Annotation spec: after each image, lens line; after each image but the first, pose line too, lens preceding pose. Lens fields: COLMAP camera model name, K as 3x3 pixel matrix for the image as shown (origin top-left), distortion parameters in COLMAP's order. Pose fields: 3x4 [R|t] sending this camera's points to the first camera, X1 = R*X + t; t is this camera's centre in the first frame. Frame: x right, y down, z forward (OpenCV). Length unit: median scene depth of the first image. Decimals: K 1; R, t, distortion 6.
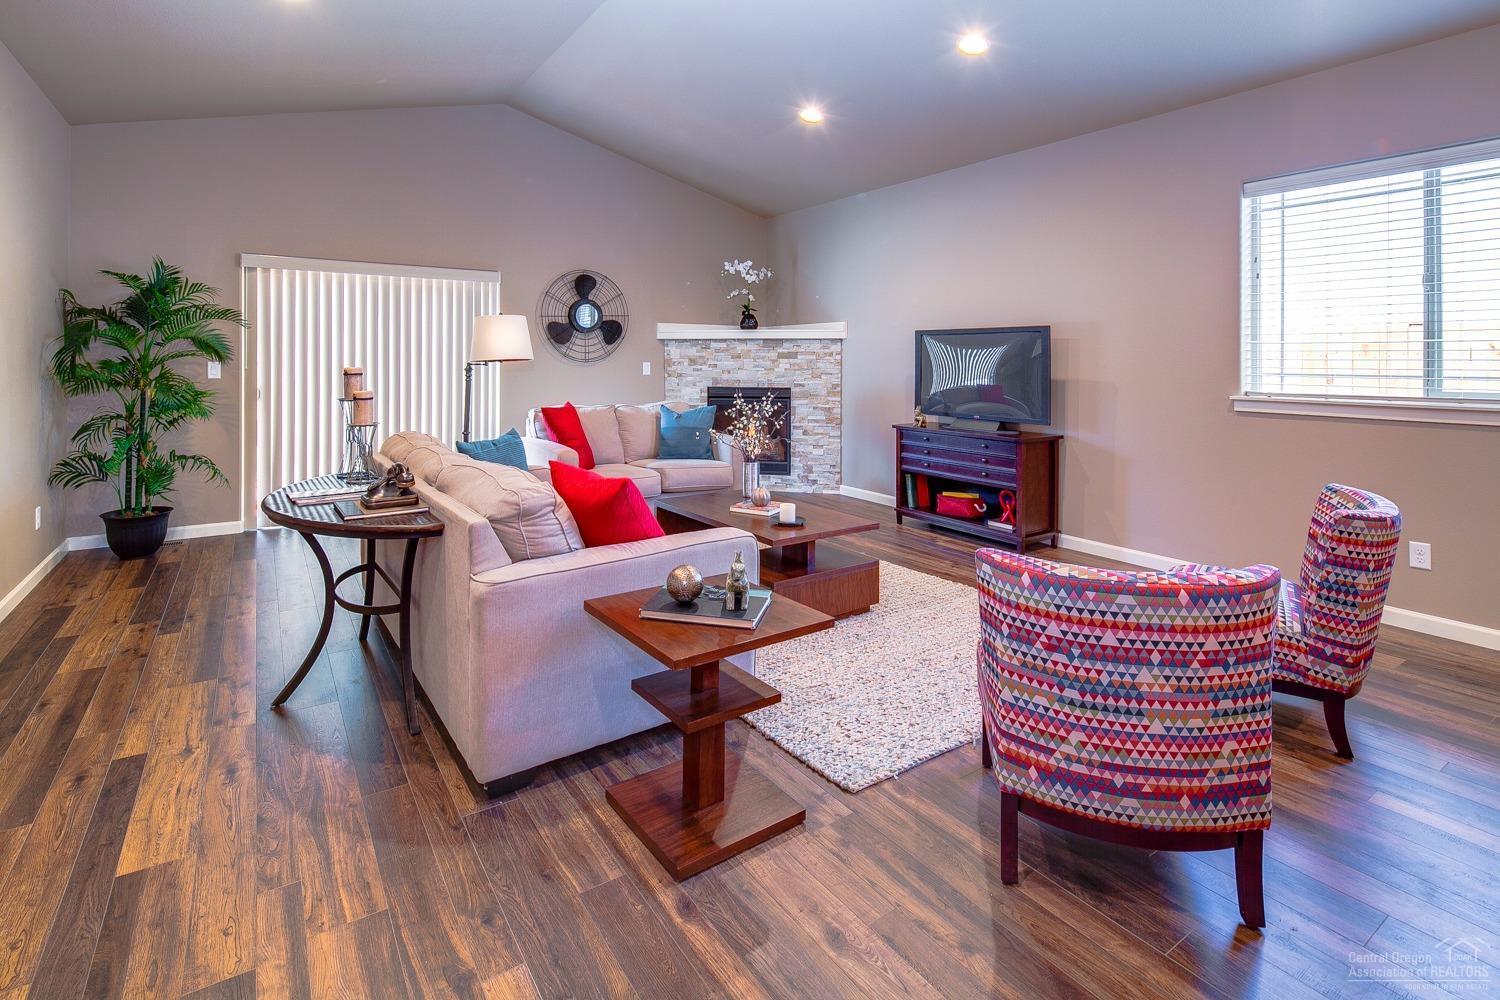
lens RADIAL K [[723.3, 0, 744.4], [0, 723.3, 357.5], [0, 0, 1]] dist [0.007131, -0.005981]
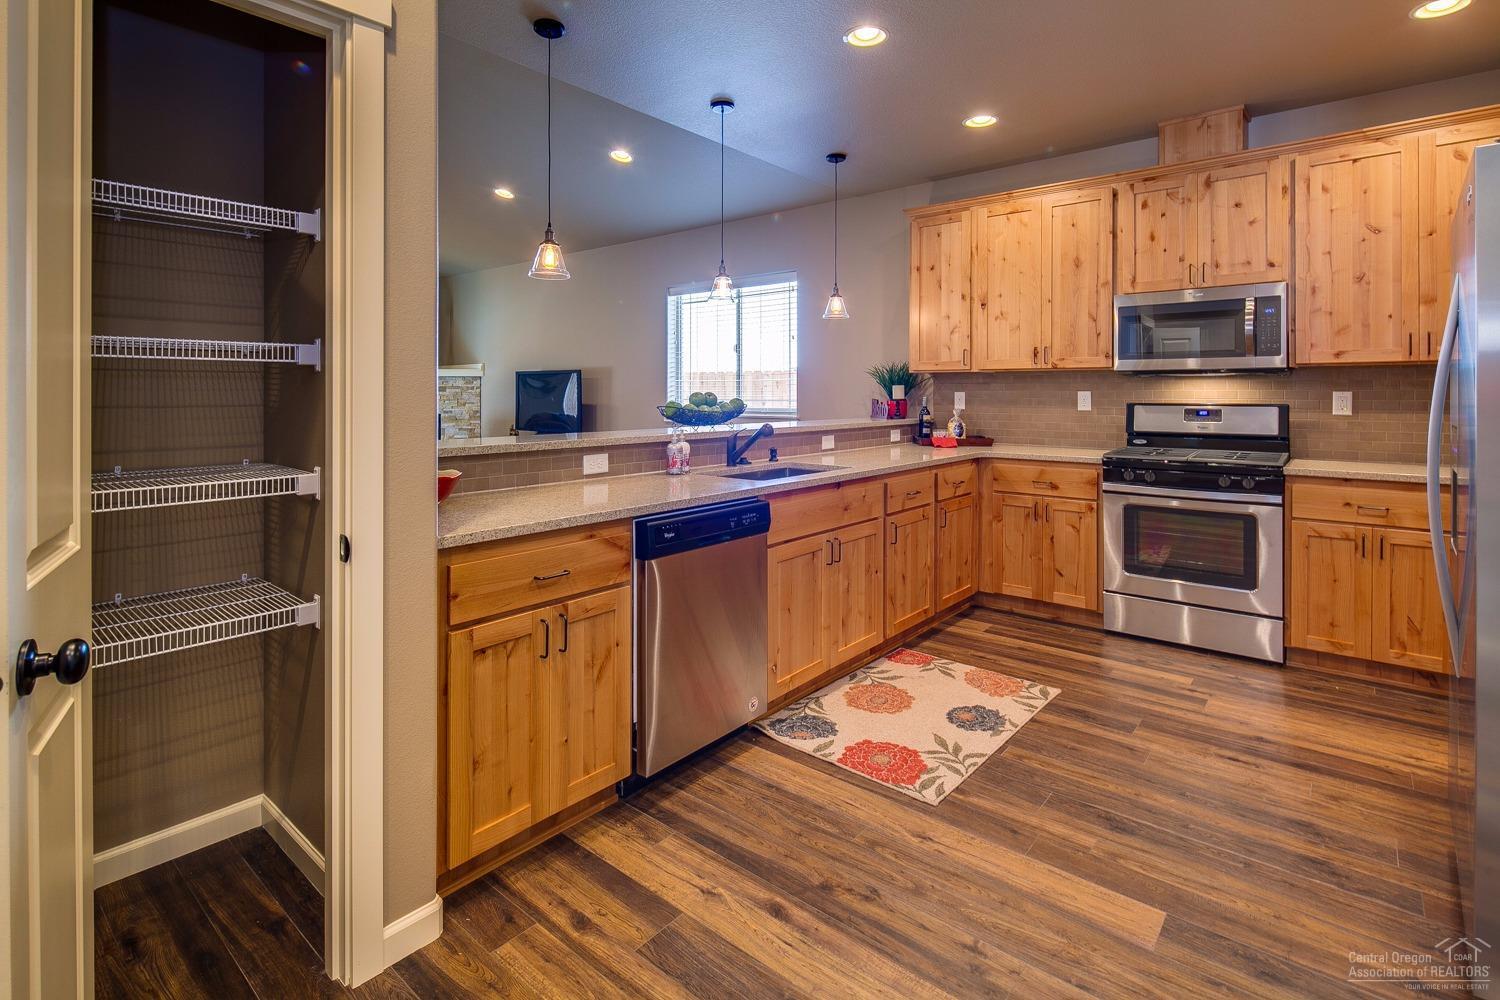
lens RADIAL K [[723.3, 0, 748.3], [0, 723.3, 396.3], [0, 0, 1]] dist [0.007131, -0.005981]
pose [[0.960578, -0.005905, 0.277948, 0.291840], [0.003253, 0.999945, 0.010000, -0.001202], [-0.277992, -0.008702, 0.960544, -0.507035]]
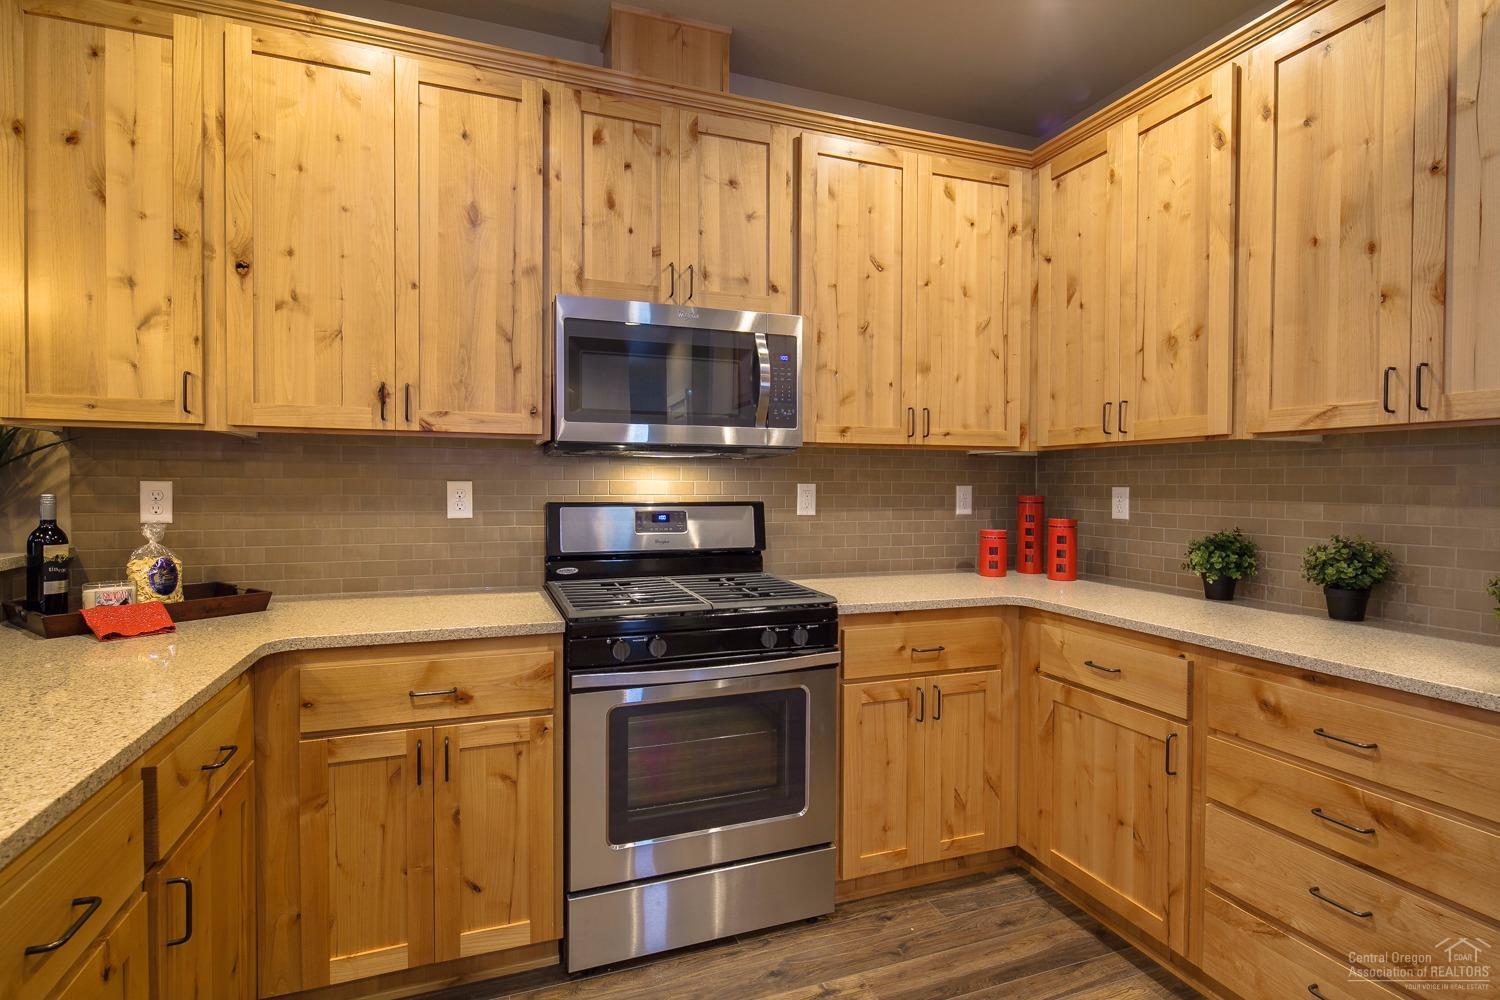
lens RADIAL K [[723.3, 0, 745.5], [0, 723.3, 497.6], [0, 0, 1]] dist [0.007131, -0.005981]
pose [[0.243060, -0.021869, 0.969765, 0.510702], [-0.007061, 0.999679, 0.024313, 0.000648], [-0.969986, -0.012757, 0.242828, -0.092447]]
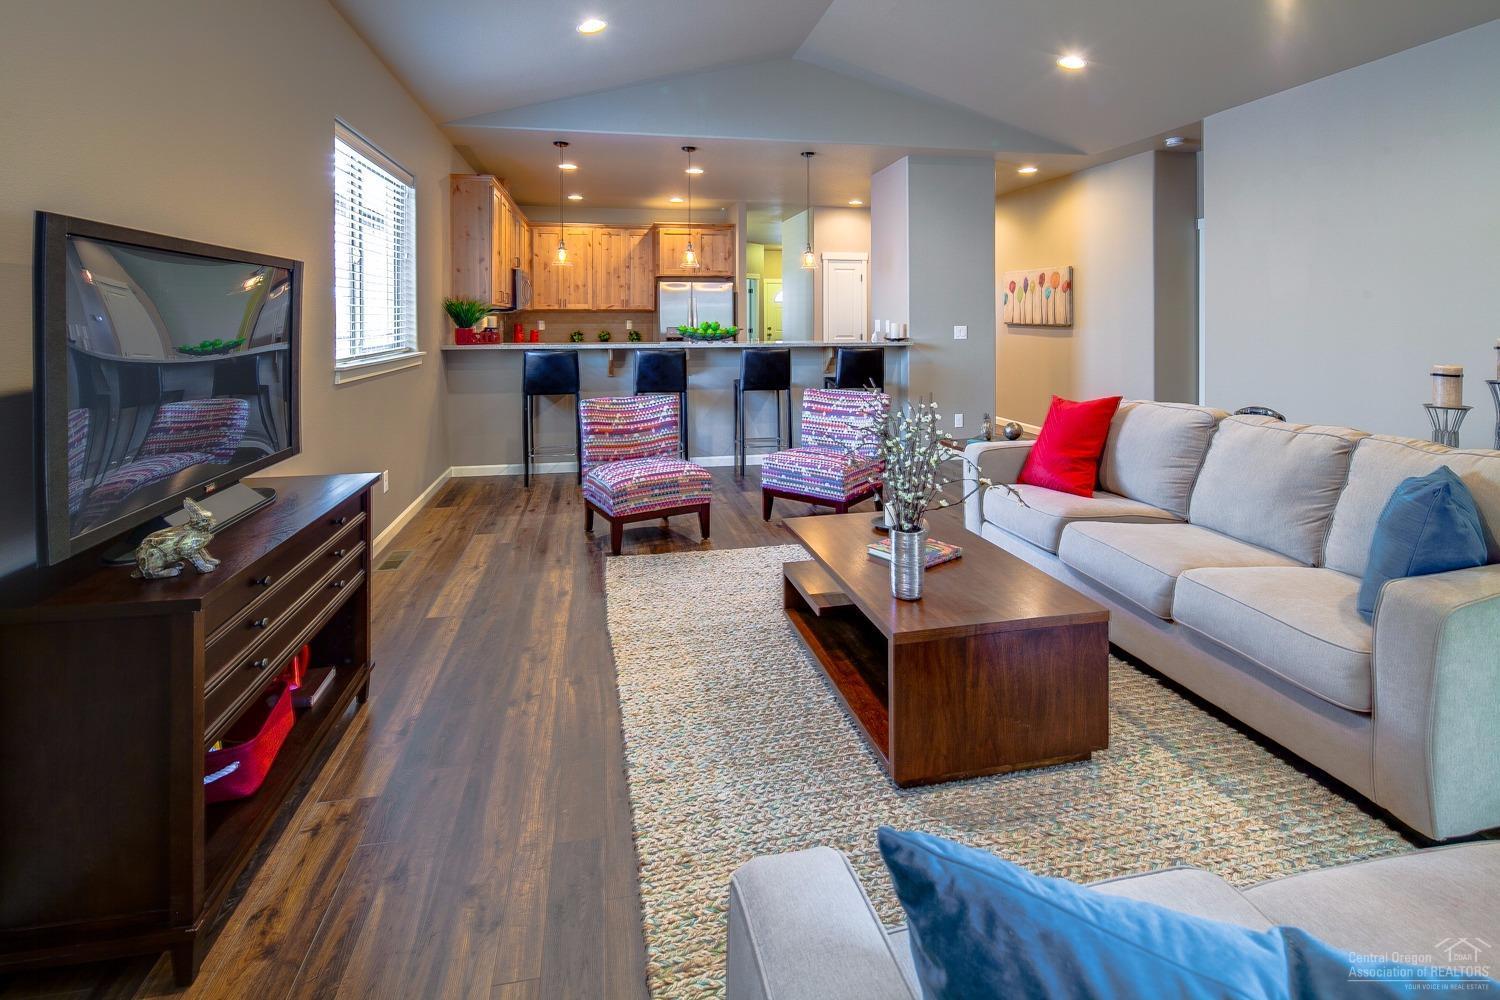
lens RADIAL K [[723.3, 0, 751.5], [0, 723.3, 316.3], [0, 0, 1]] dist [0.007131, -0.005981]
pose [[-0.922460, -0.001111, 0.386091, -0.074311], [-0.002754, 0.999989, -0.003704, -0.001859], [-0.386082, -0.004480, -0.922453, 1.182069]]
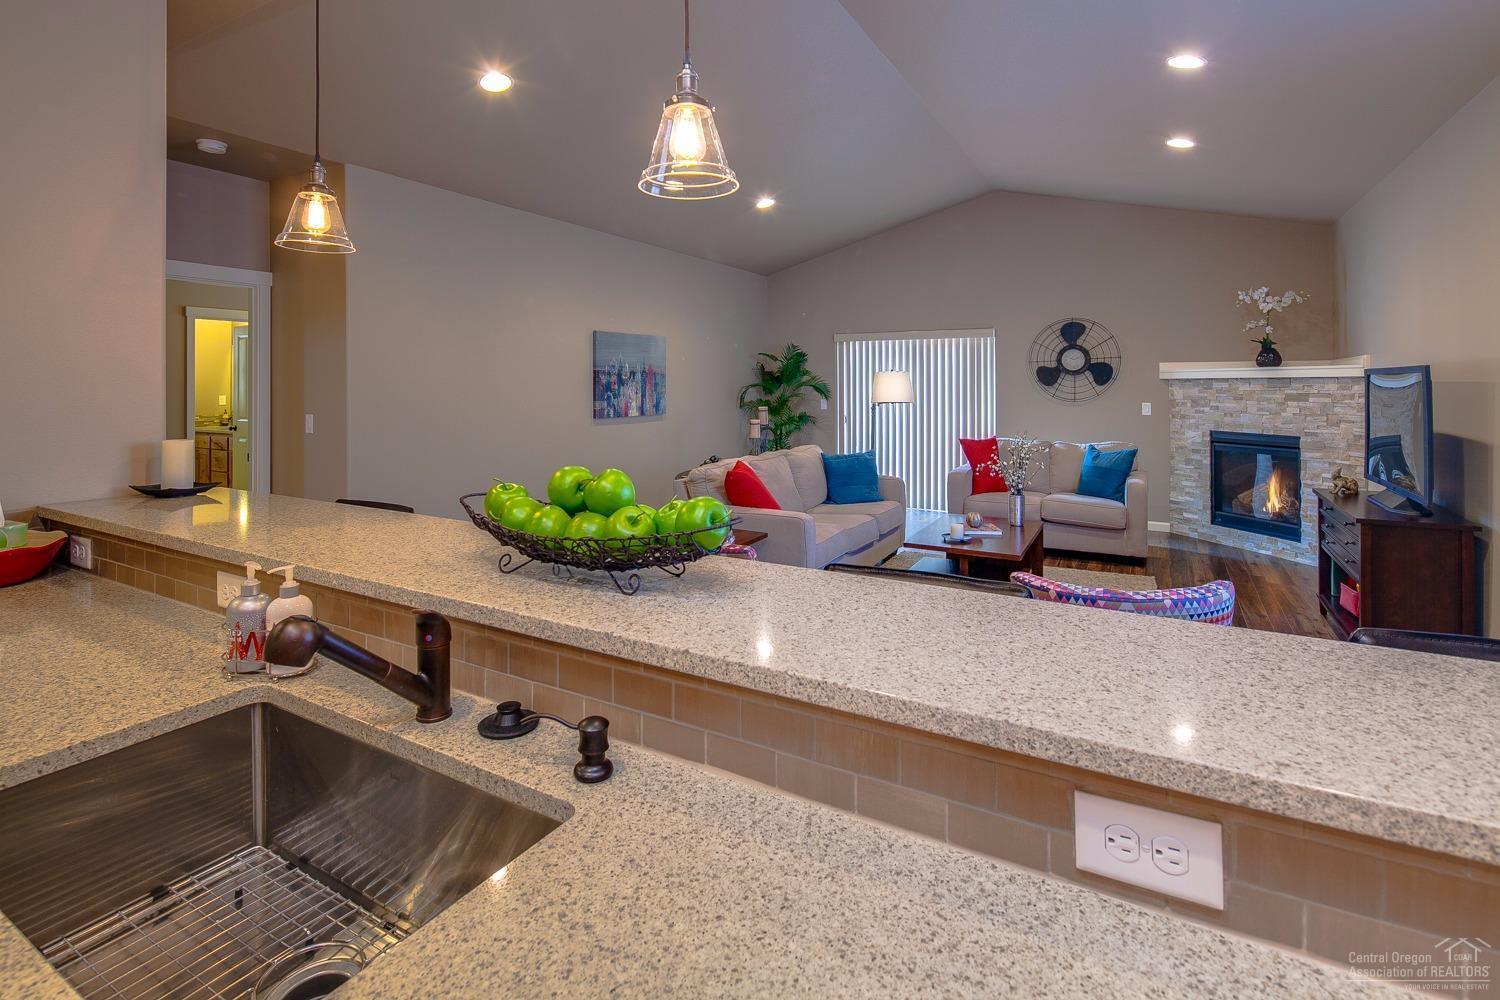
lens RADIAL K [[723.3, 0, 745.0], [0, 723.3, 383.2], [0, 0, 1]] dist [0.007131, -0.005981]
pose [[0.438921, -0.005986, -0.898506, 0.662747], [0.004929, 0.999979, -0.004254, -0.023614], [0.898512, -0.002562, 0.438941, 0.082800]]
